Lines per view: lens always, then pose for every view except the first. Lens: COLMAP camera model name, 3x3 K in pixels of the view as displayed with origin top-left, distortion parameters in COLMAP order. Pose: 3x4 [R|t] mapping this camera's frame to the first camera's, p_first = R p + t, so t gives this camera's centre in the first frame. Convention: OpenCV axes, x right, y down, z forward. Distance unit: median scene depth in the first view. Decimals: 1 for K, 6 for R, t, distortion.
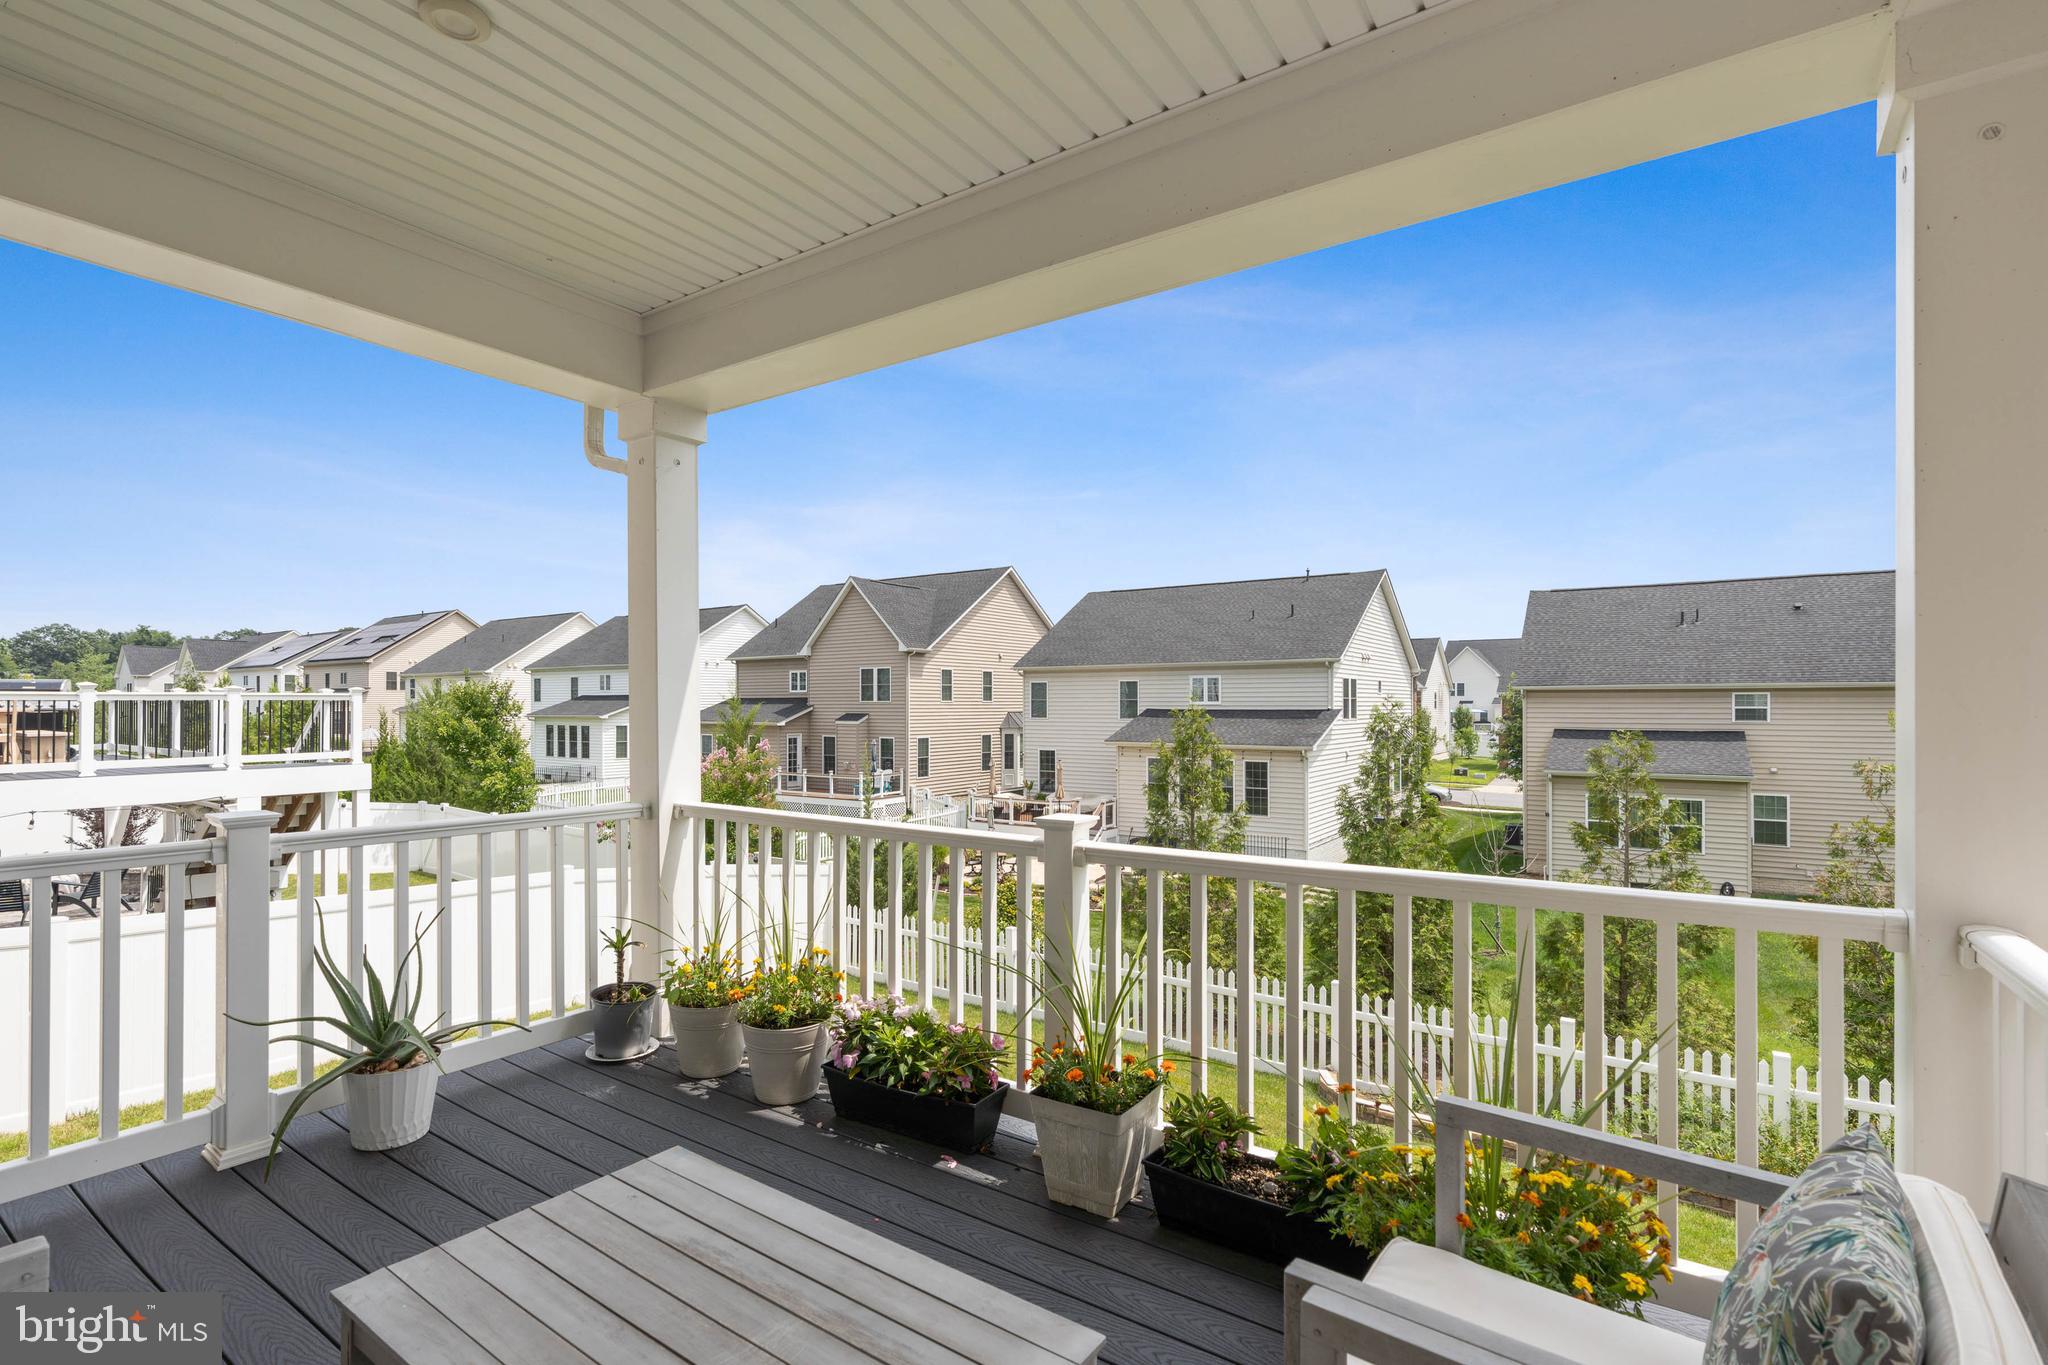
lens RADIAL K [[966.3, 0, 1014.5], [0, 966.3, 688.8], [0, 0, 1]] dist [0.001803, 0.001662]
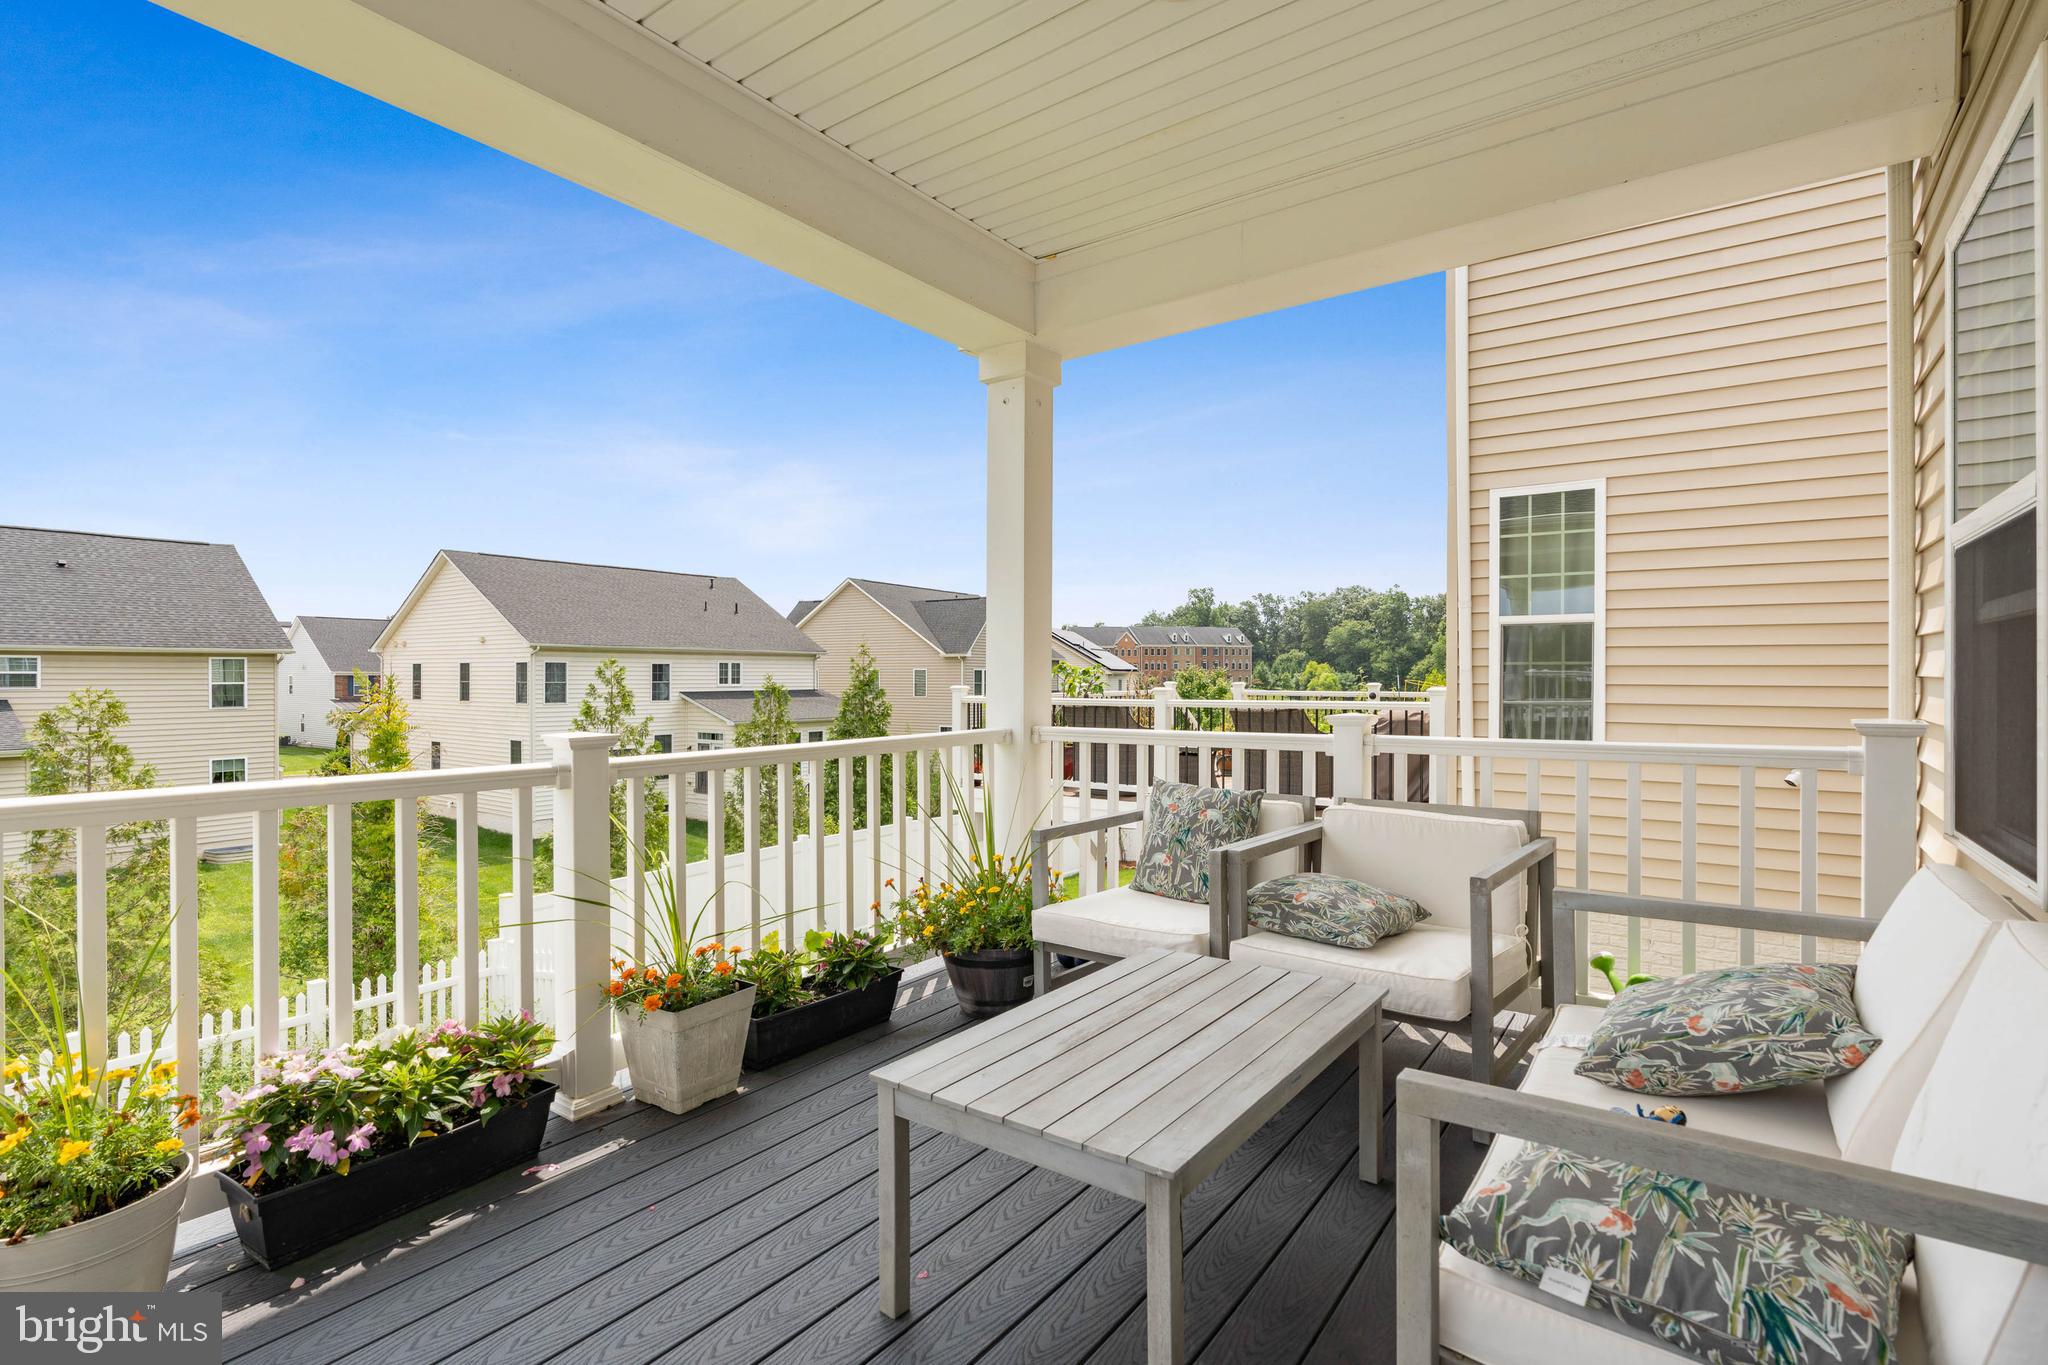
lens RADIAL K [[966.3, 0, 1017.9], [0, 966.3, 683.7], [0, 0, 1]] dist [0.001803, 0.001662]
pose [[0.029547, -0.006896, 0.999540, -0.142935], [-0.018905, 0.999793, 0.007457, 0.008782], [-0.999385, -0.019116, 0.029411, 0.092962]]
